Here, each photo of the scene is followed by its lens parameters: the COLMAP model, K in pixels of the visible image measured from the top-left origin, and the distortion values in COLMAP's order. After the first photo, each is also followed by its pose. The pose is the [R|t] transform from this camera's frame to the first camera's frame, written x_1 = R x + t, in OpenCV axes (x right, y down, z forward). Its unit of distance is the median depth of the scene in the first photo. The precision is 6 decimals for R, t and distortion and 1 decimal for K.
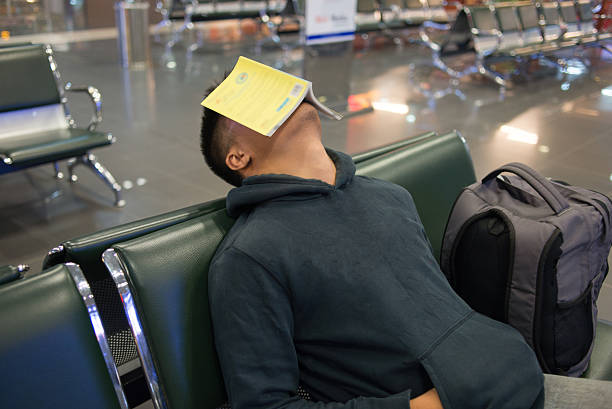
lens RADIAL K [[637.9, 0, 306.0], [0, 637.9, 204.5], [0, 0, 1]] dist [-0.060078, 0.037594]
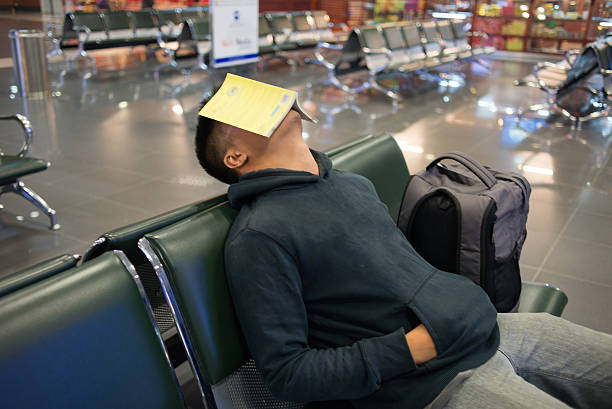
lens RADIAL K [[637.9, 0, 306.0], [0, 637.9, 204.5], [0, 0, 1]] dist [-0.060078, 0.037594]
pose [[0.982417, -0.067816, 0.173947, -0.177286], [0.073849, 0.996864, -0.028438, 0.052883], [-0.171473, 0.040784, 0.984344, -0.174979]]
